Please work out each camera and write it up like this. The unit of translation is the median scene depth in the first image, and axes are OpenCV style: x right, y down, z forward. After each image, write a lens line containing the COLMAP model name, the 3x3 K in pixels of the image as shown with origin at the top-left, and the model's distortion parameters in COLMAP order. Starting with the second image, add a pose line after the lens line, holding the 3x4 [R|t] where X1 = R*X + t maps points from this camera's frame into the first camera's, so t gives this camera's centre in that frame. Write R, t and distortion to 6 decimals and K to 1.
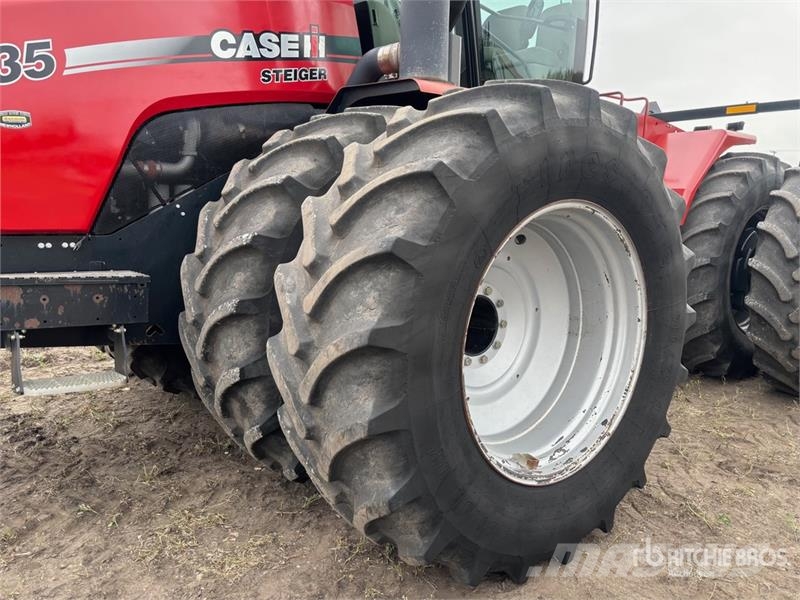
lens RADIAL K [[646.7, 0, 402.8], [0, 646.7, 307.4], [0, 0, 1]] dist [0.072480, -0.088462]
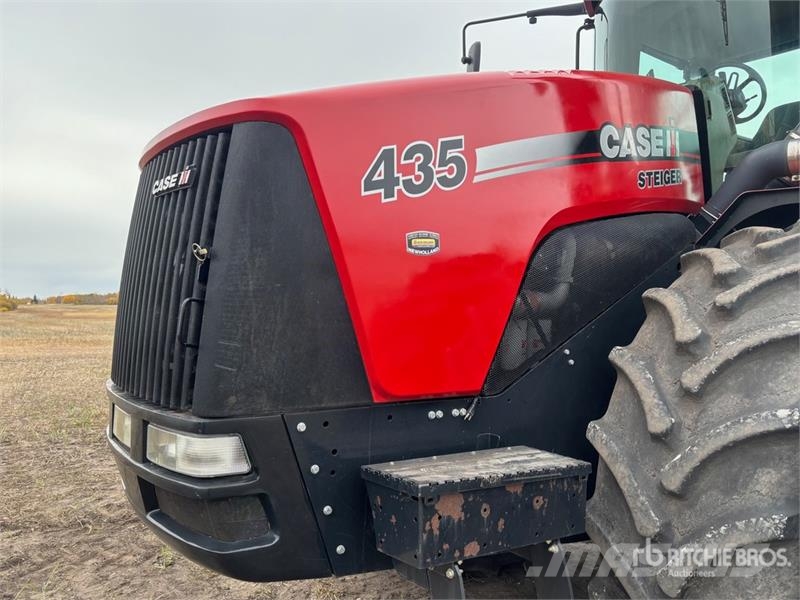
lens RADIAL K [[646.7, 0, 402.8], [0, 646.7, 307.4], [0, 0, 1]] dist [0.072480, -0.088462]
pose [[0.997434, 0.000251, -0.071591, -0.521371], [-0.011102, 0.988440, -0.151209, -0.101127], [0.070725, 0.151616, 0.985906, 0.287229]]
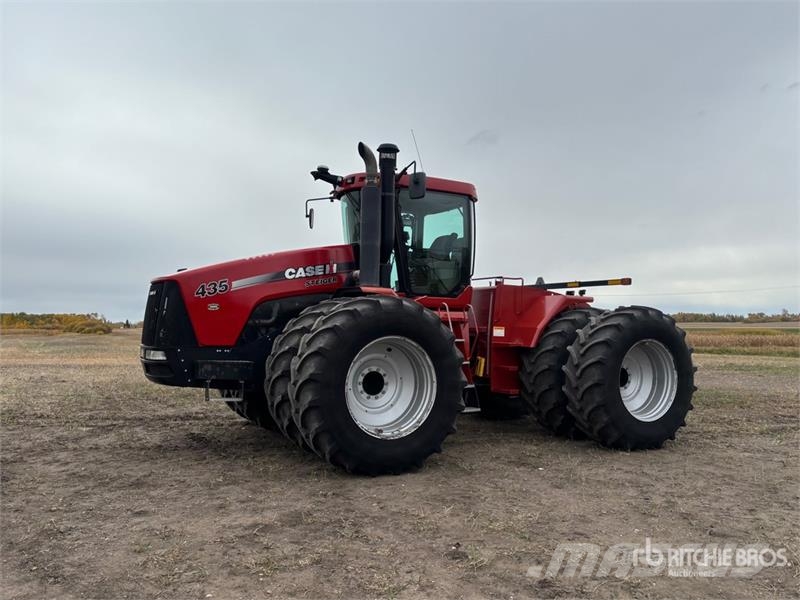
lens RADIAL K [[646.7, 0, 402.8], [0, 646.7, 307.4], [0, 0, 1]] dist [0.072480, -0.088462]
pose [[0.983060, -0.002713, -0.183266, 0.693552], [-0.032165, 0.981819, -0.187075, 0.206611], [0.180442, 0.189800, 0.965099, -1.488097]]
